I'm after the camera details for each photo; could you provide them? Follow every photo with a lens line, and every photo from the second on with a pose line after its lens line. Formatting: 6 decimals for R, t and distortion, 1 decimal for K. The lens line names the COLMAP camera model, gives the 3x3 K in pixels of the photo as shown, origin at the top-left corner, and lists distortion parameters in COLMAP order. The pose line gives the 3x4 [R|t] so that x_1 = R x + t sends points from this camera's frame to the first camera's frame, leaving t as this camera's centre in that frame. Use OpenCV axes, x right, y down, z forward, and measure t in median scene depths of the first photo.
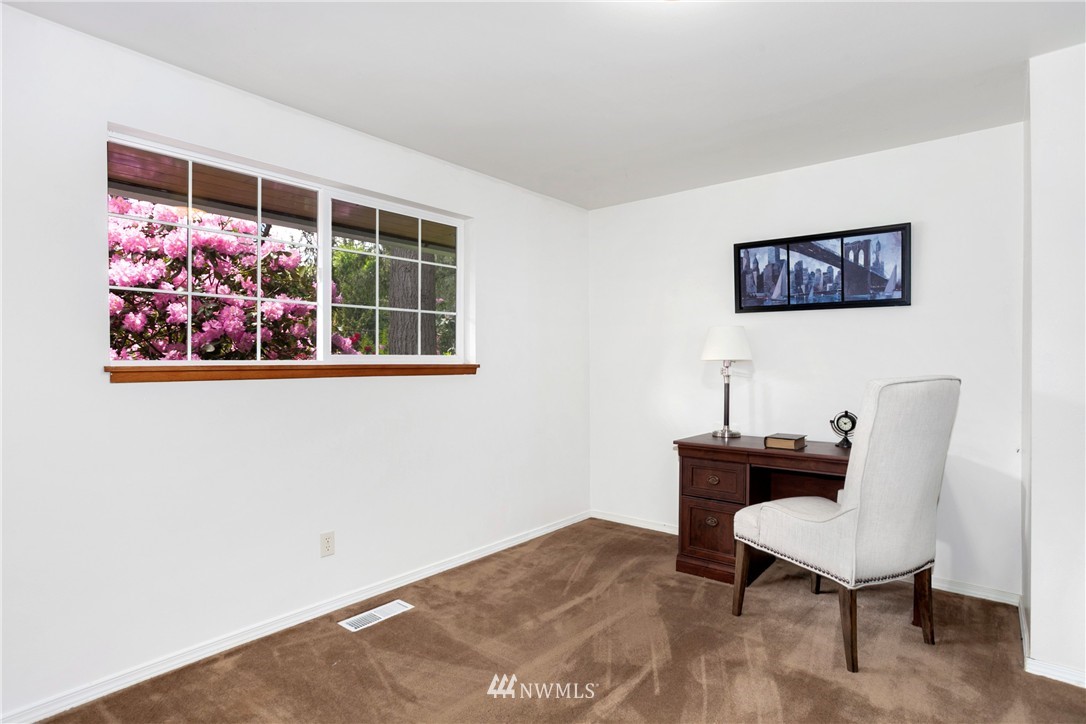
lens RADIAL K [[581.3, 0, 542.3], [0, 581.3, 356.8], [0, 0, 1]] dist [-0.005941, -0.000178]
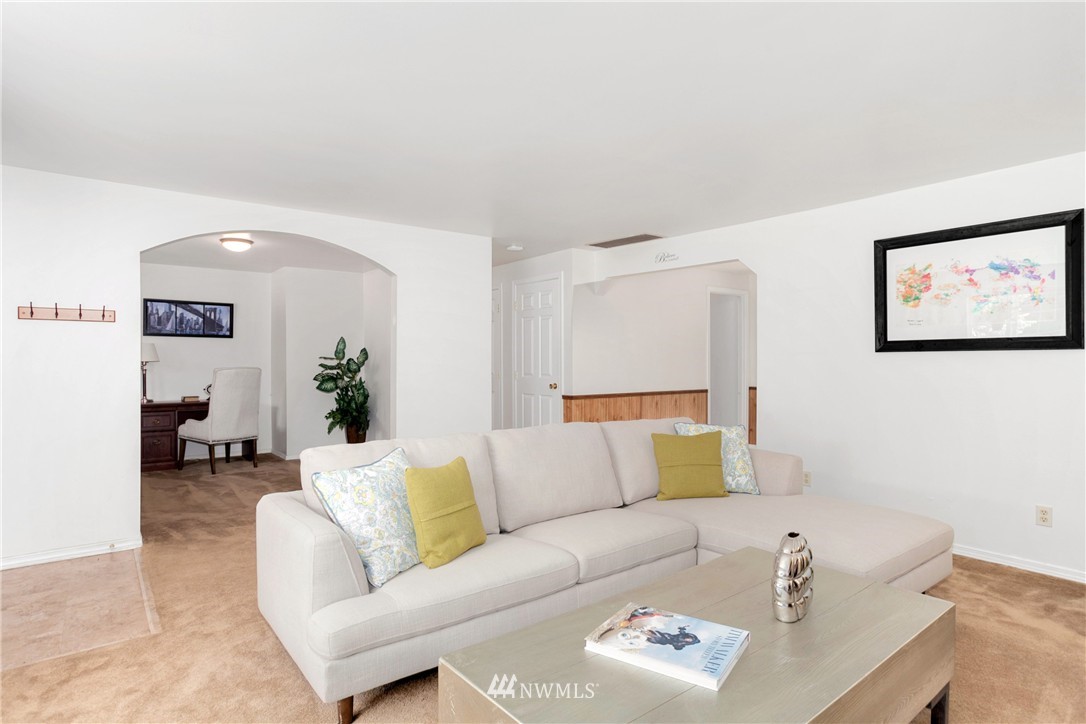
lens RADIAL K [[581.3, 0, 543.0], [0, 581.3, 363.4], [0, 0, 1]] dist [-0.005941, -0.000178]
pose [[0.202876, 0.005009, 0.979192, -1.297629], [0.004337, 0.999973, -0.006014, 0.030310], [-0.979195, 0.005467, 0.202849, -0.652237]]
